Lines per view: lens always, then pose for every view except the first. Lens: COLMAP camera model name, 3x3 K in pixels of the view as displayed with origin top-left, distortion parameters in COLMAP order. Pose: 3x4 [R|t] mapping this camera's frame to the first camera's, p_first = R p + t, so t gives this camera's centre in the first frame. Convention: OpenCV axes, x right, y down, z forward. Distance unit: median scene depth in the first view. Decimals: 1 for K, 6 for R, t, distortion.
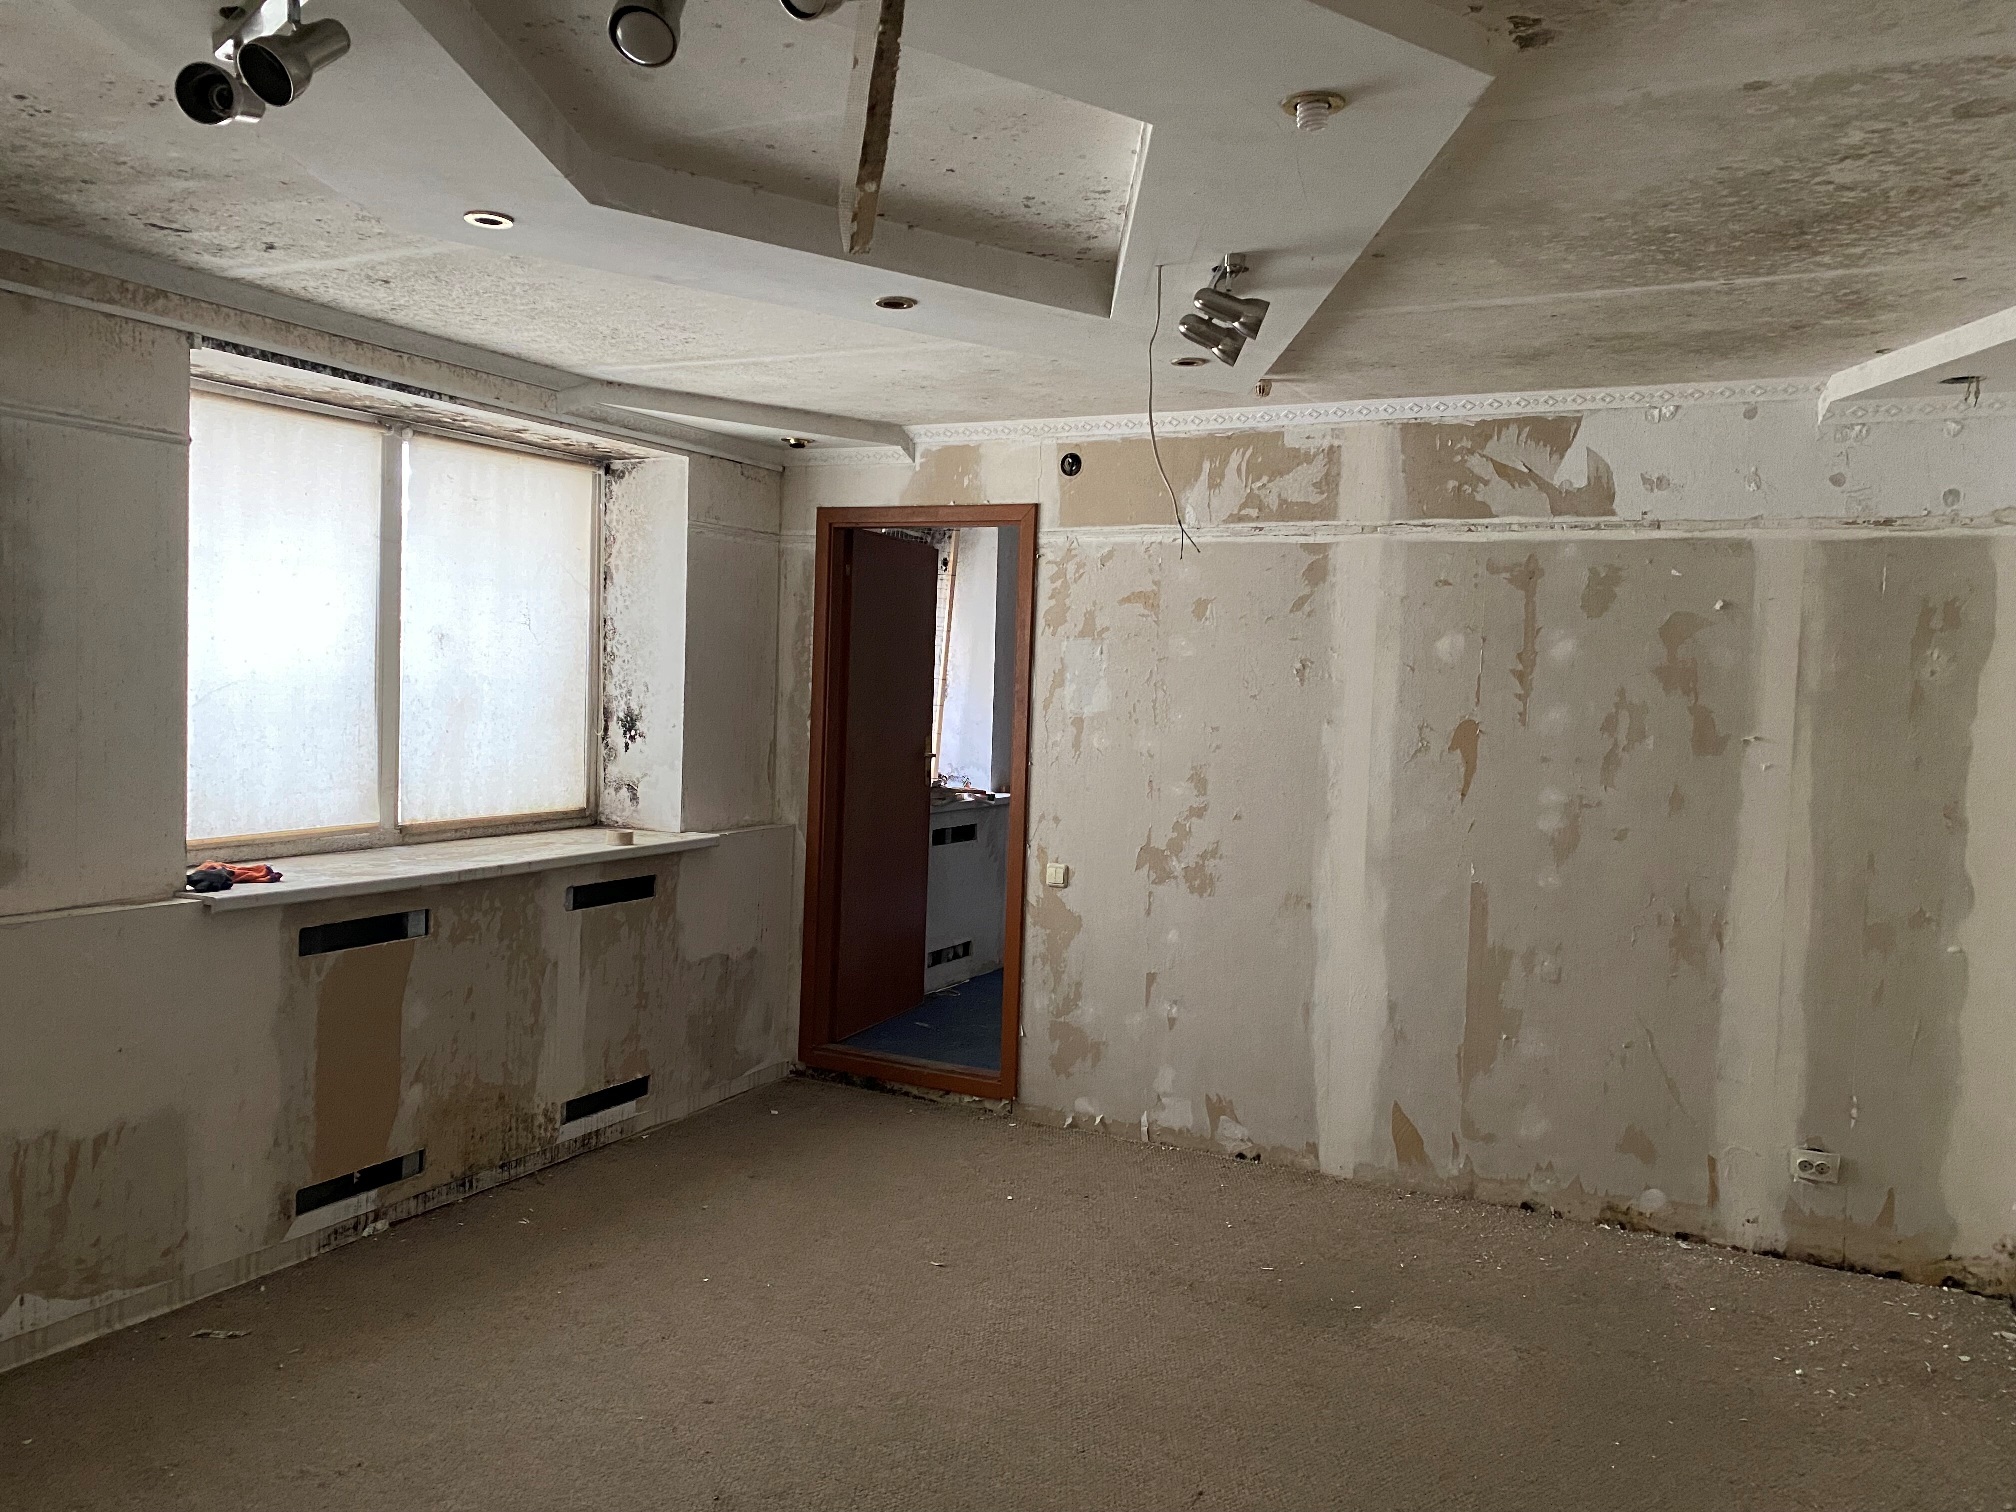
lens RADIAL K [[1539.5, 0, 986.1], [0, 1539.5, 751.3], [0, 0, 1]] dist [0.144092, -0.194312]
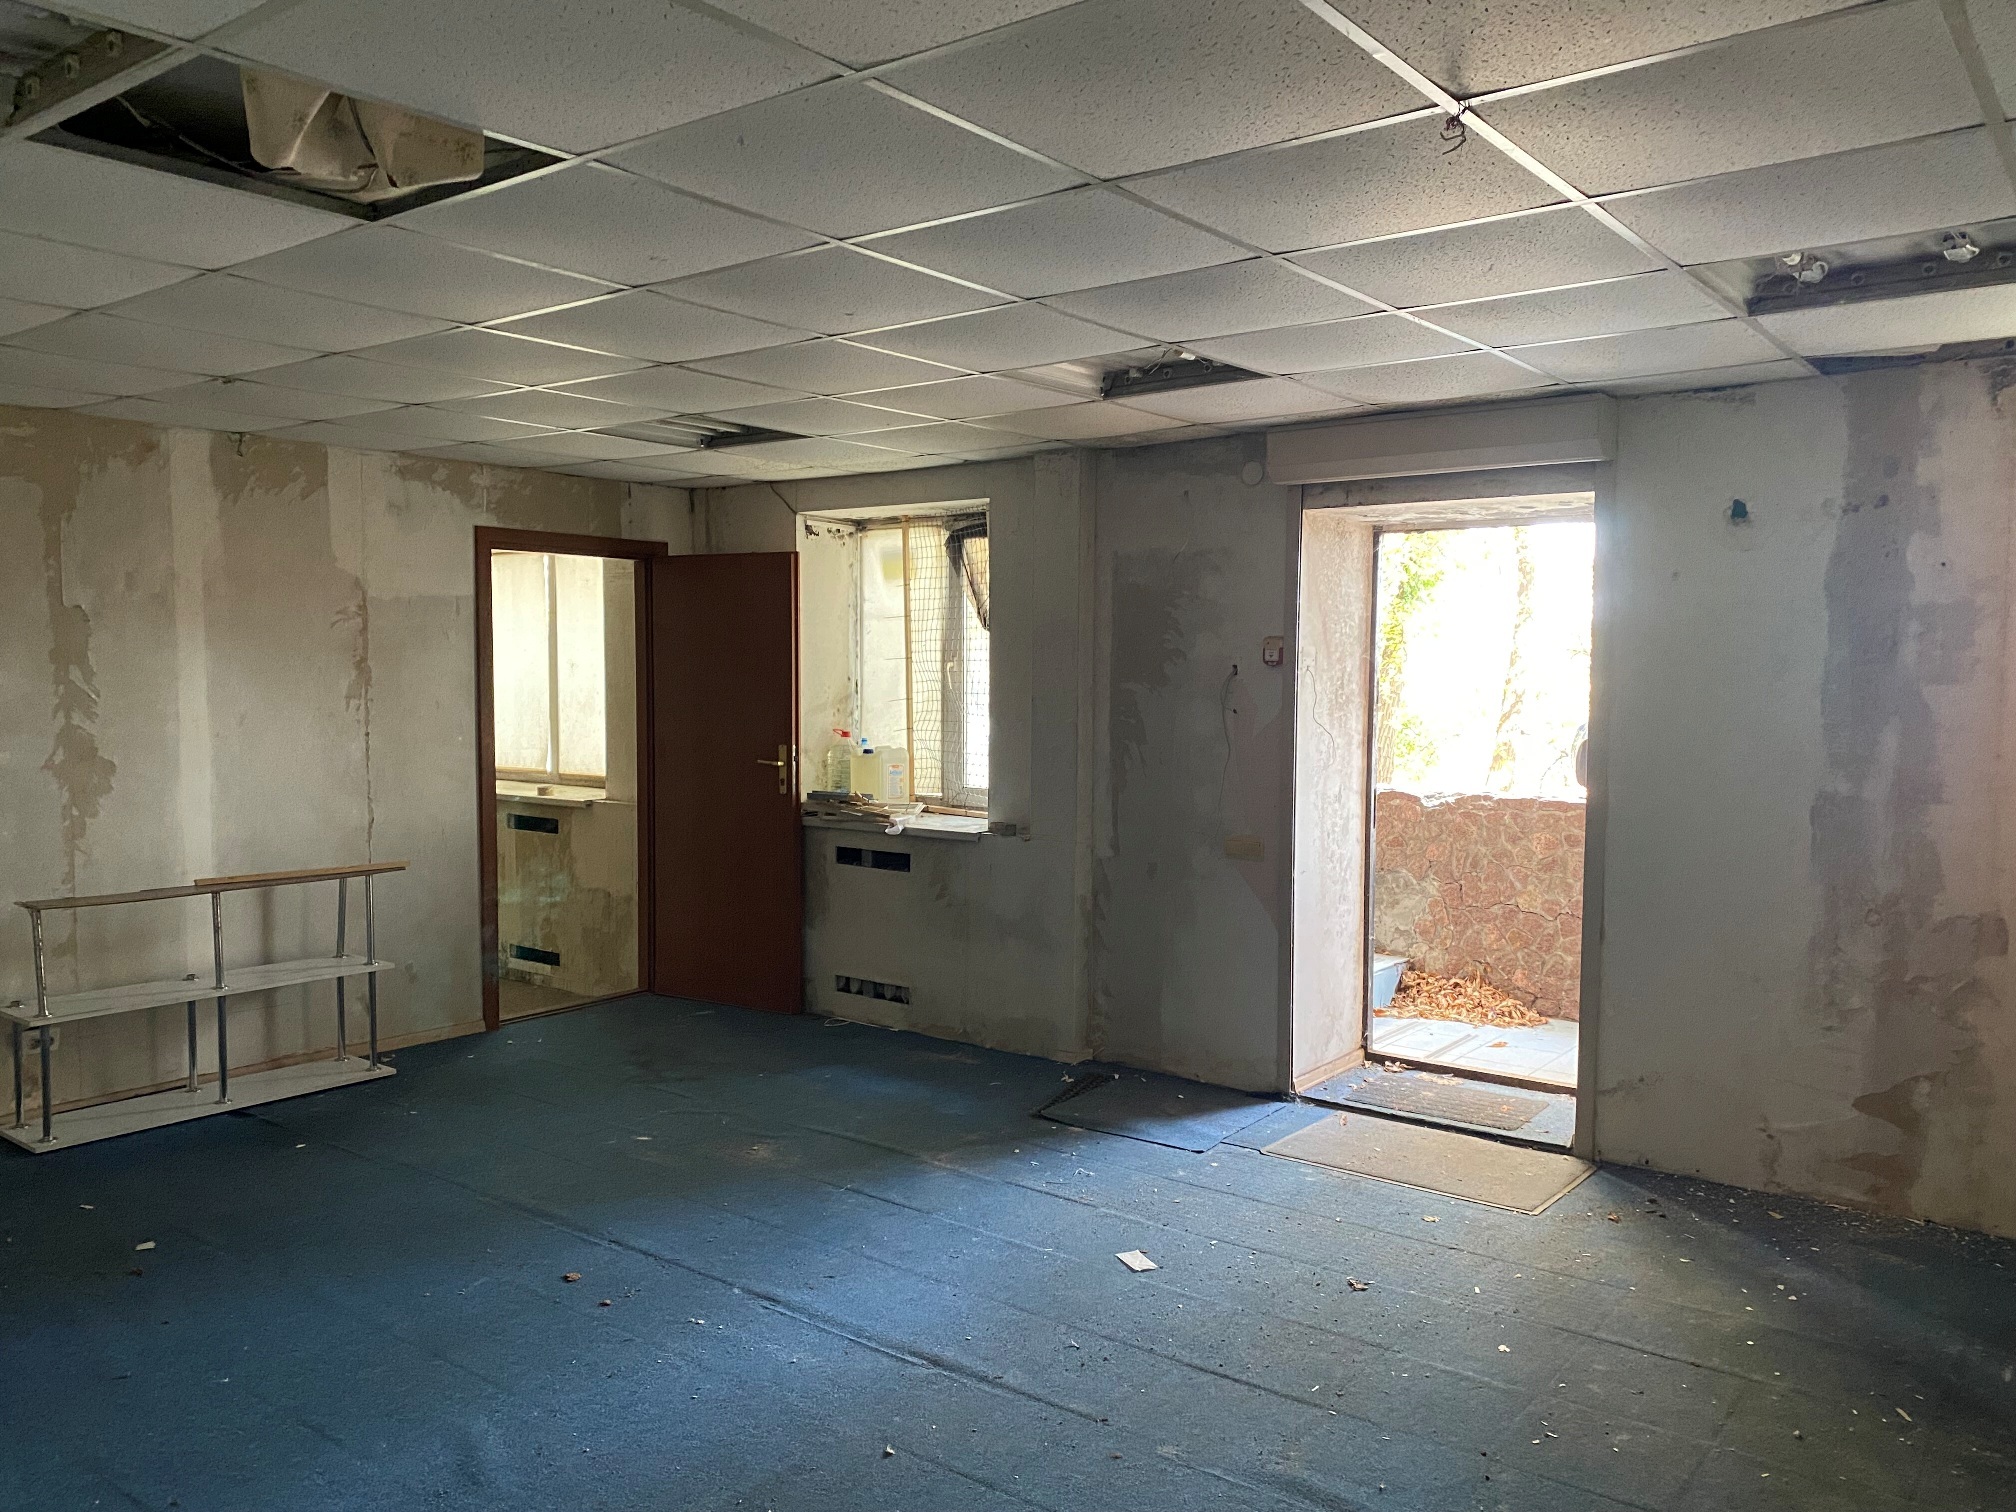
lens RADIAL K [[1539.5, 0, 986.1], [0, 1539.5, 751.3], [0, 0, 1]] dist [0.144092, -0.194312]
pose [[-0.186584, 0.023431, -0.982160, 1.145946], [-0.058431, 0.997681, 0.034902, -0.059996], [0.980700, 0.063901, -0.184782, 1.633473]]
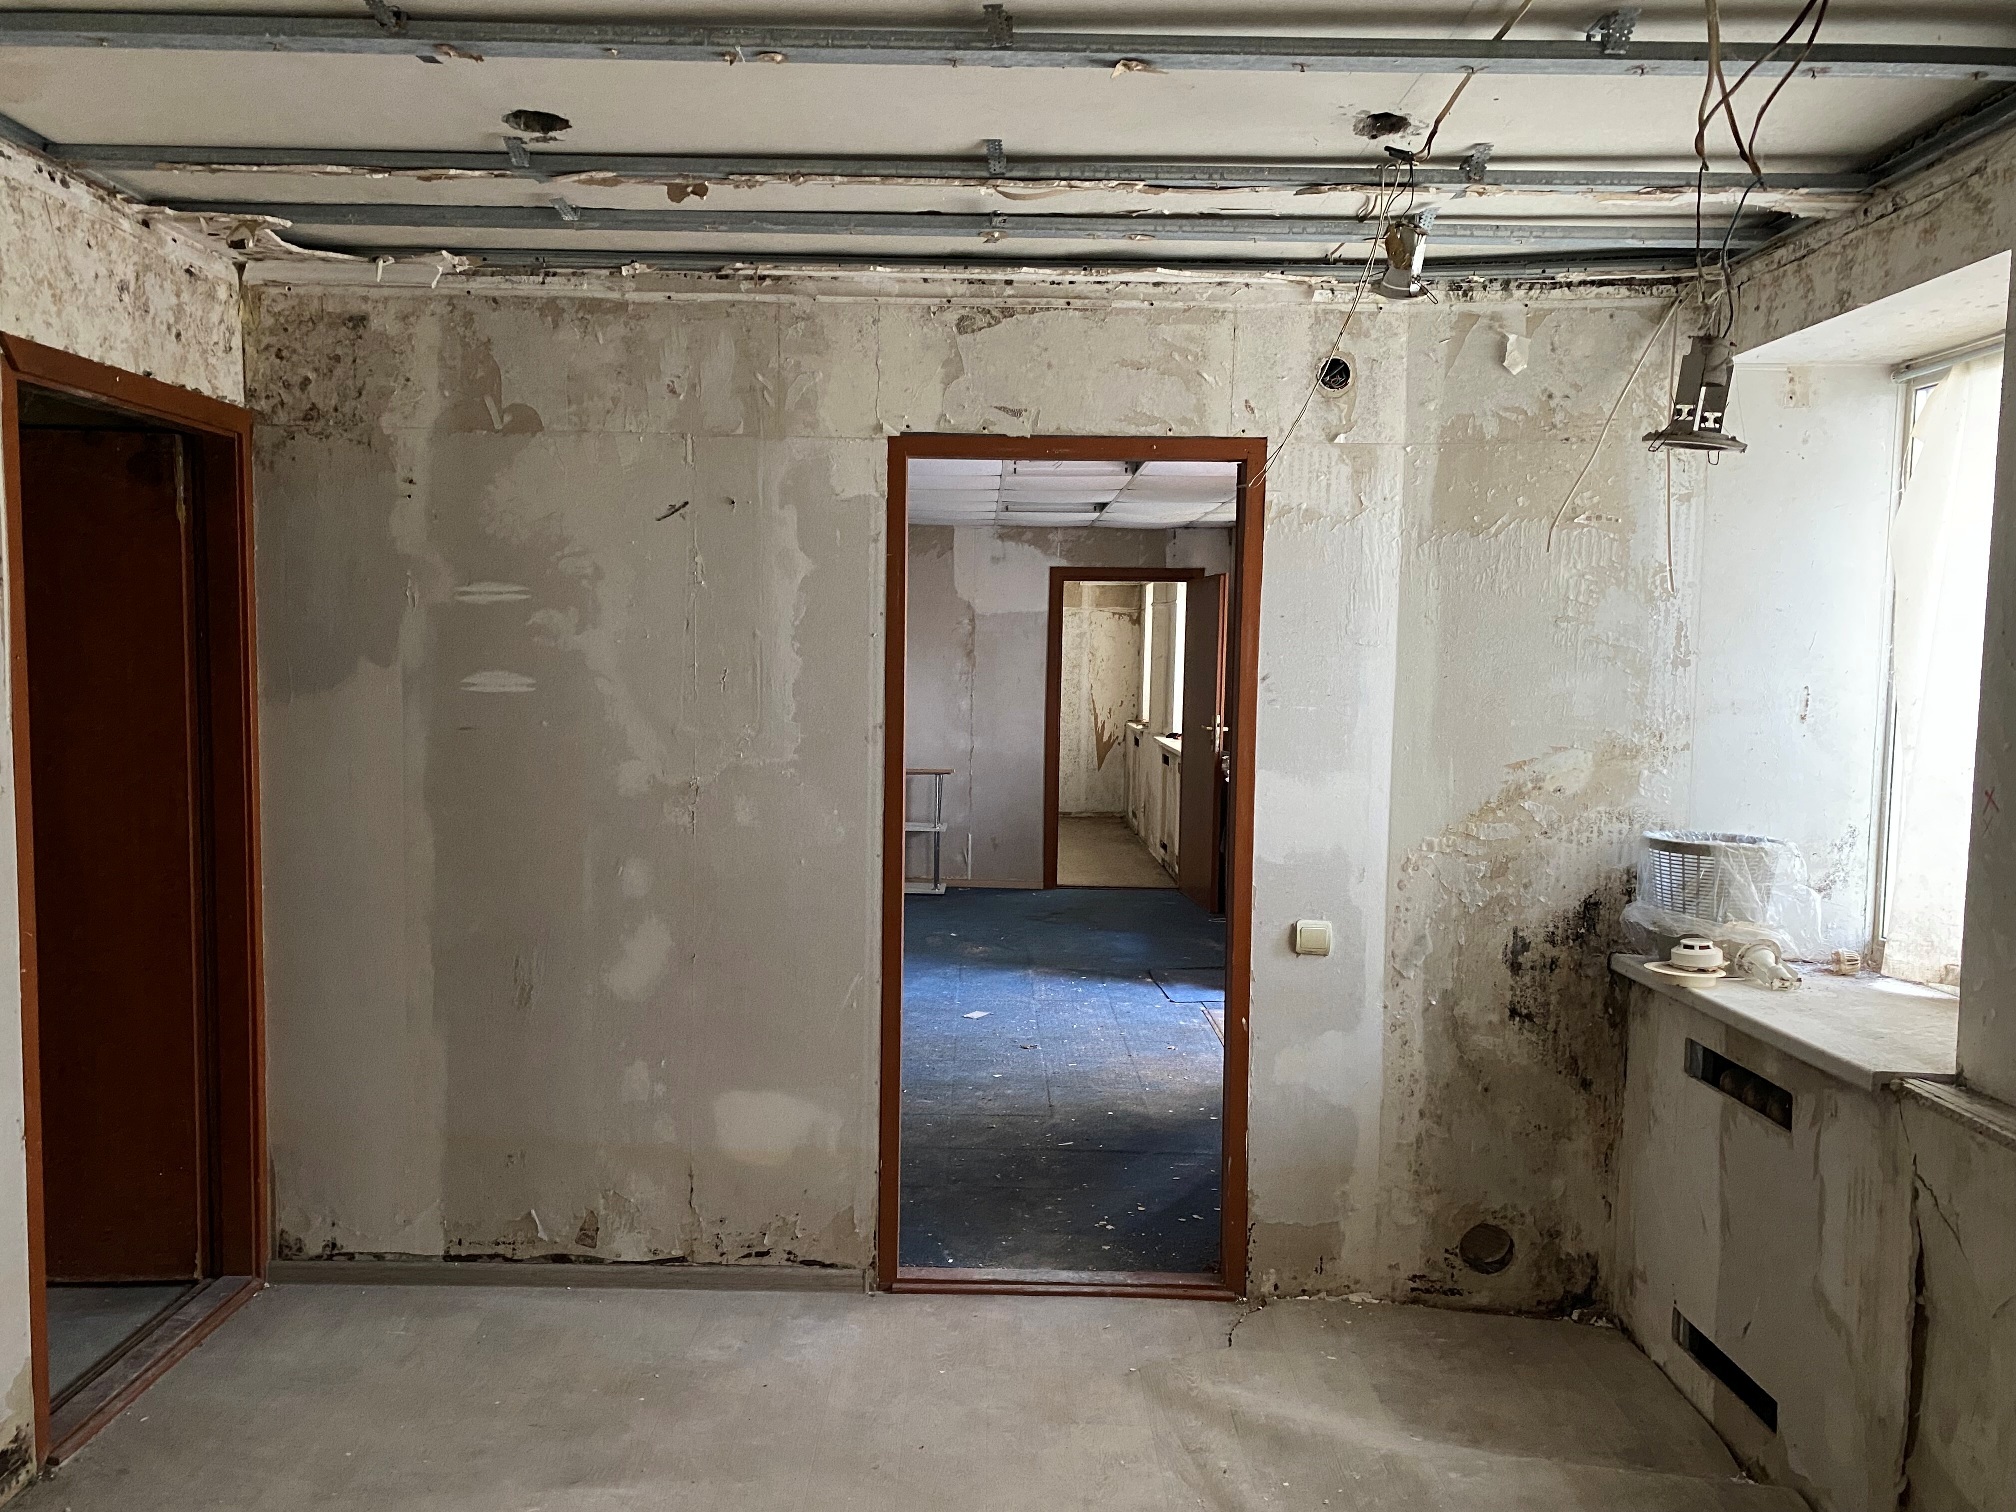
lens RADIAL K [[1512.9, 0, 1008.0], [0, 1512.9, 756.0], [0, 0, 1]] dist [-0.002536, -0.180542]
pose [[-0.877910, -0.010469, -0.478712, 0.954189], [-0.066633, 0.992704, 0.100490, -0.120572], [0.474167, 0.120119, -0.872202, 2.606068]]
